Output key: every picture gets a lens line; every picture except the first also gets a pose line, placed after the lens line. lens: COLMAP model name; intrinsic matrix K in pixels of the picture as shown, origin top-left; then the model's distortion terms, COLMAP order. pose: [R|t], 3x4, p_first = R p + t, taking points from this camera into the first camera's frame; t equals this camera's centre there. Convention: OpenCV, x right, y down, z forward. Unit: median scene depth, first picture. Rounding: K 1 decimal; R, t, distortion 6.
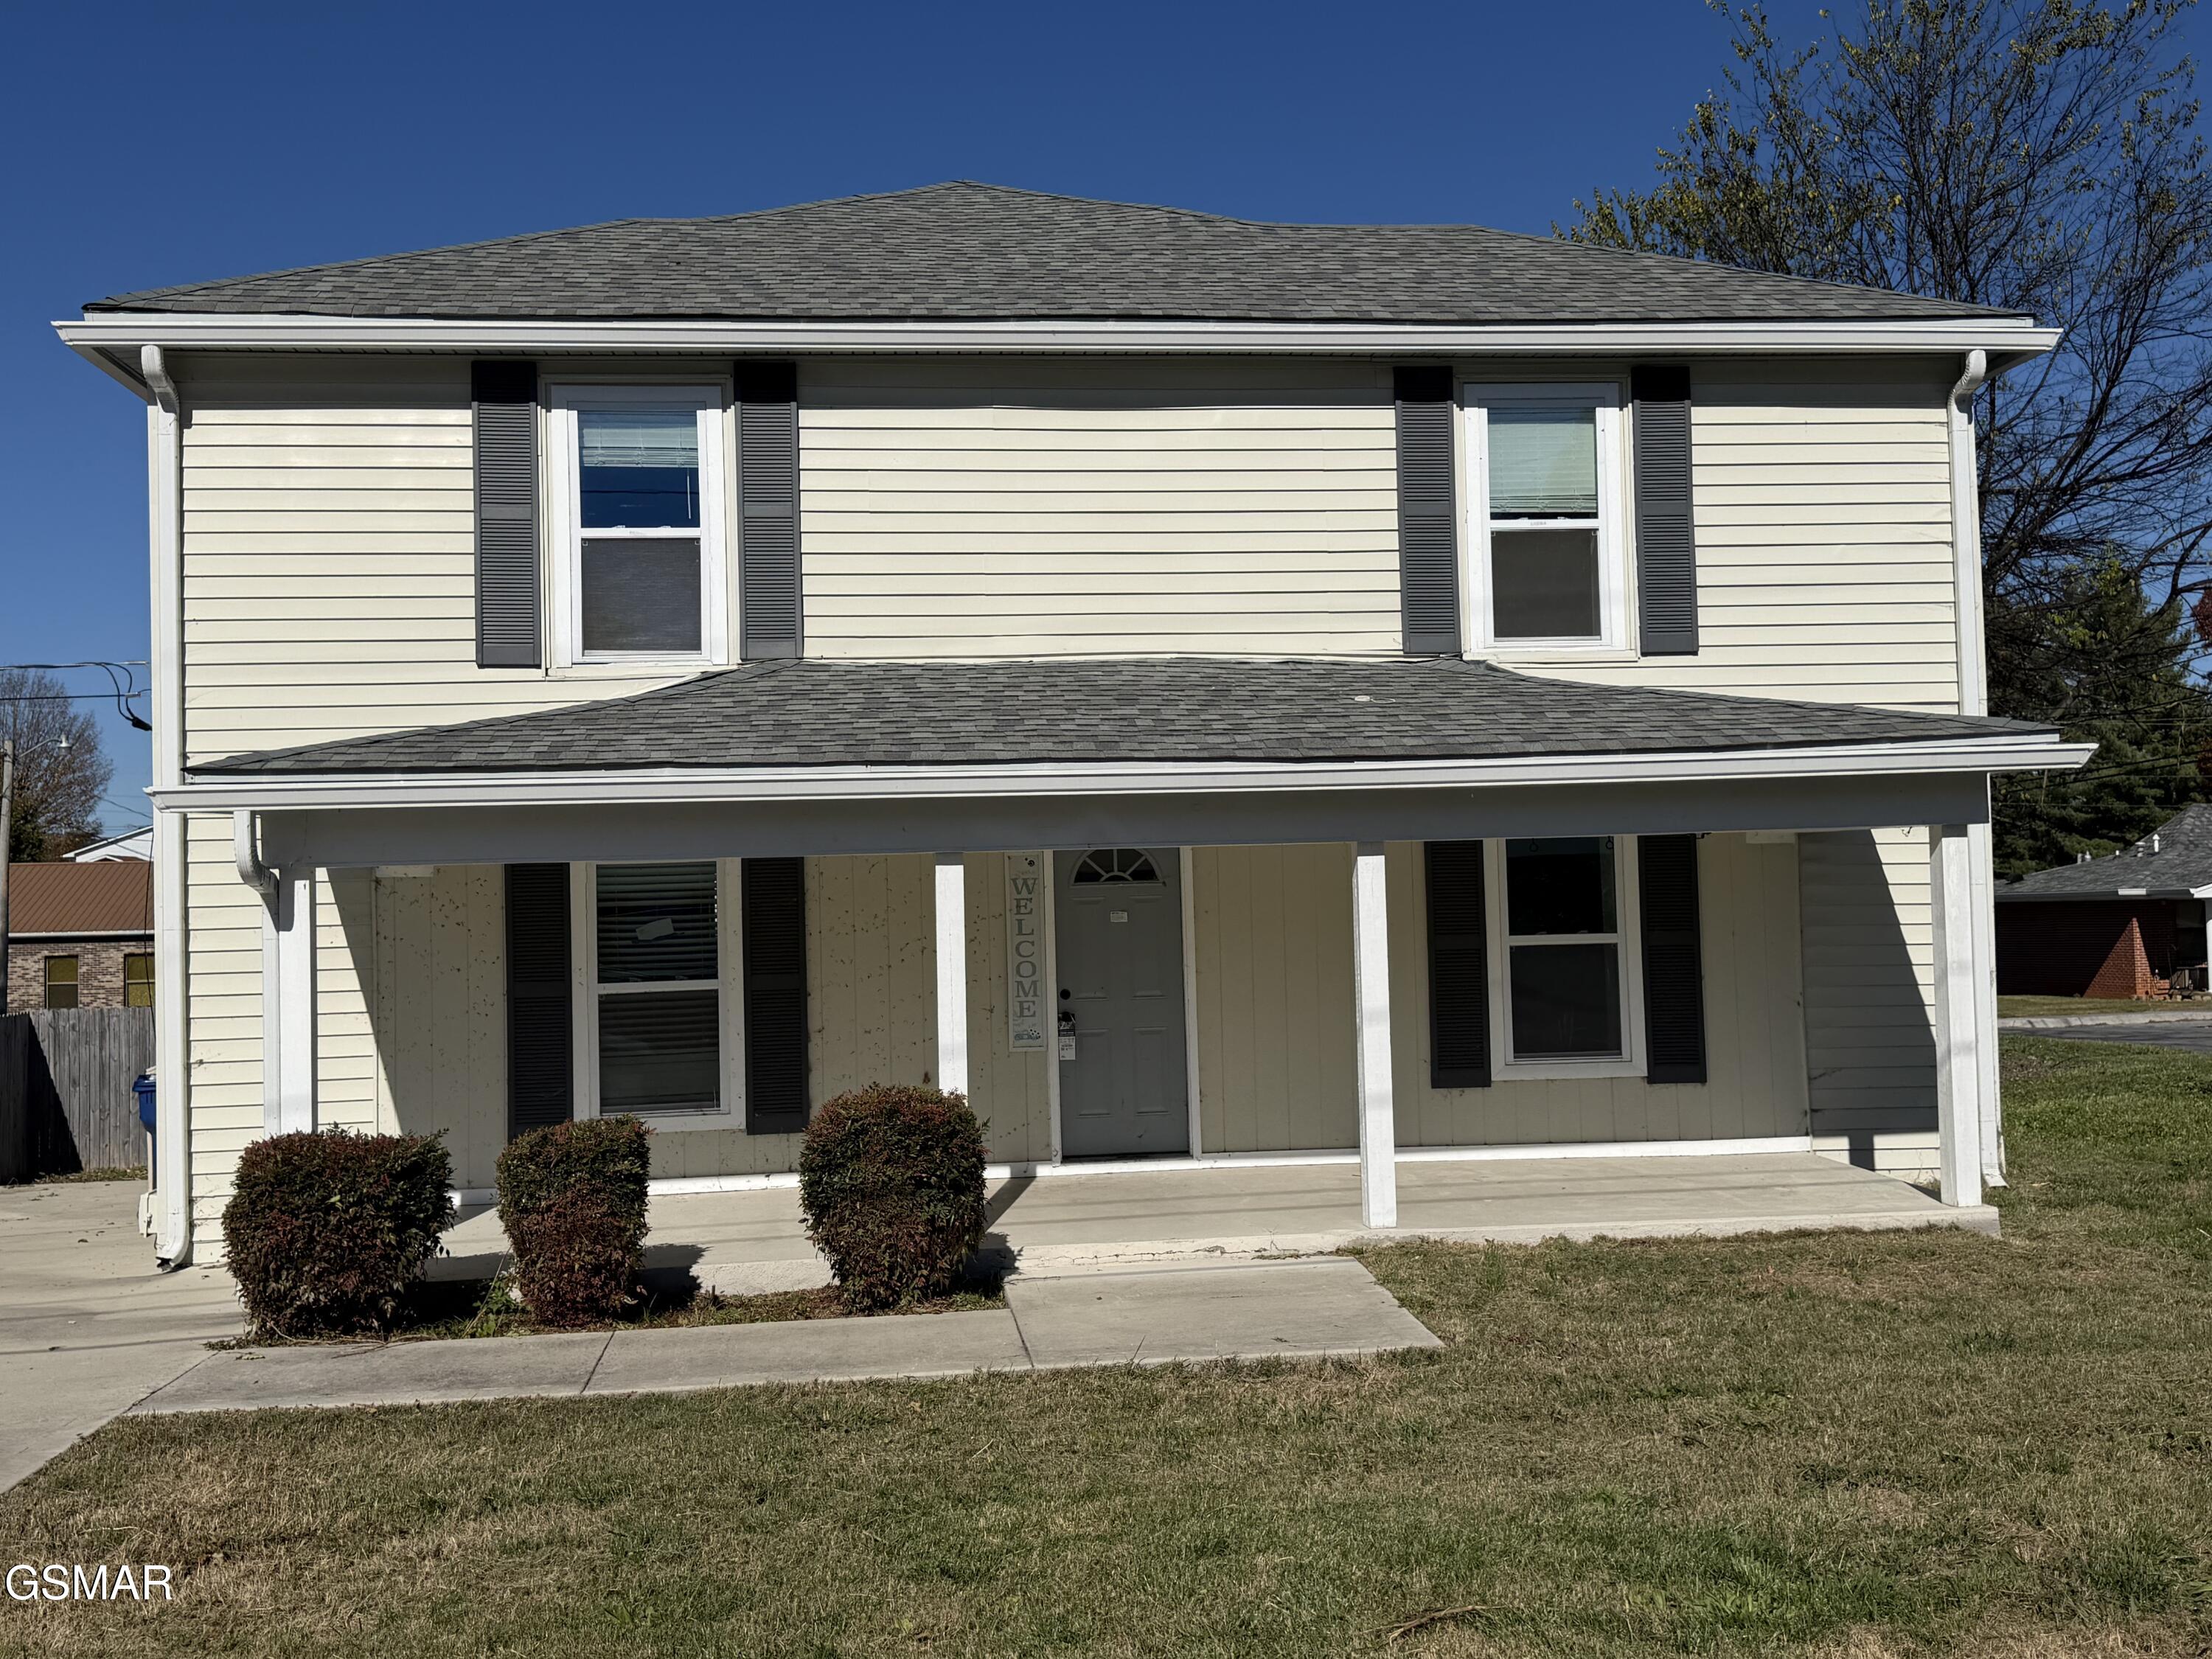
lens RADIAL K [[2114.6, 0, 1106.0], [0, 2114.6, 829.5], [0, 0, 1]] dist [0.194560, -0.435580]
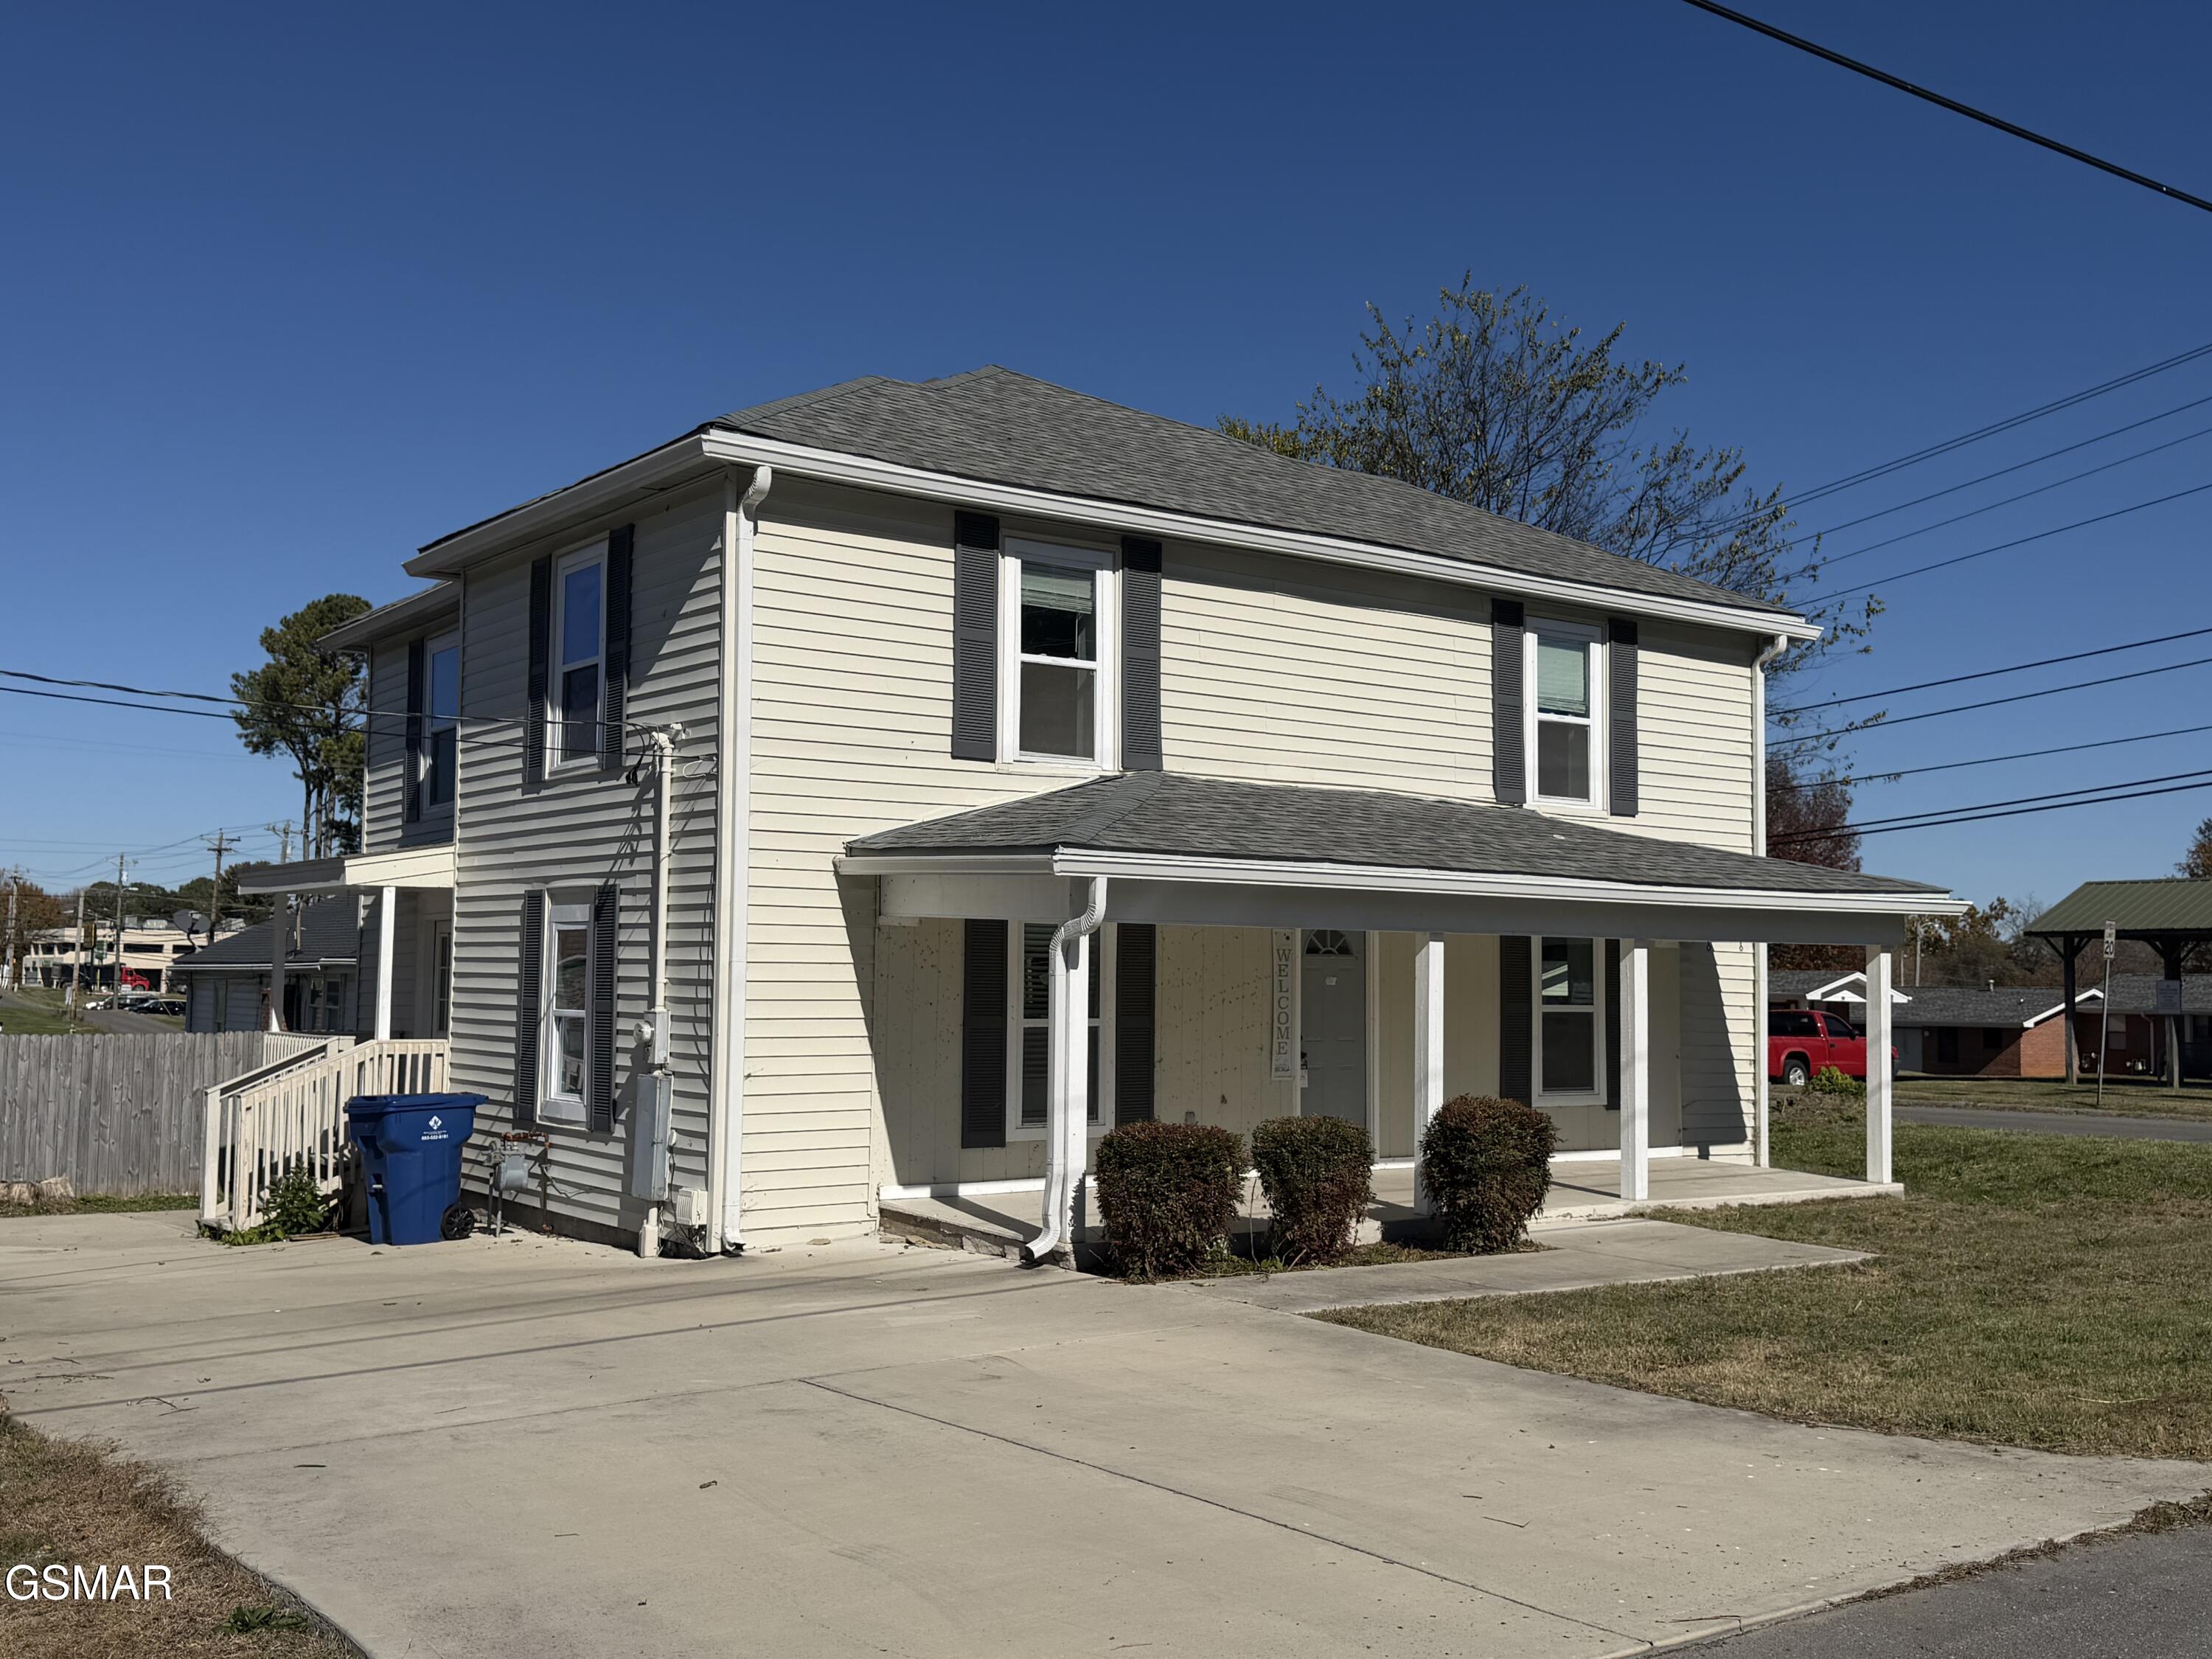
lens RADIAL K [[2114.6, 0, 1106.0], [0, 2114.6, 829.5], [0, 0, 1]] dist [0.194560, -0.435580]
pose [[0.865496, 0.072256, 0.495678, -0.797243], [-0.055725, 0.997288, -0.048077, 0.018366], [-0.497807, 0.013988, 0.867175, -0.094679]]
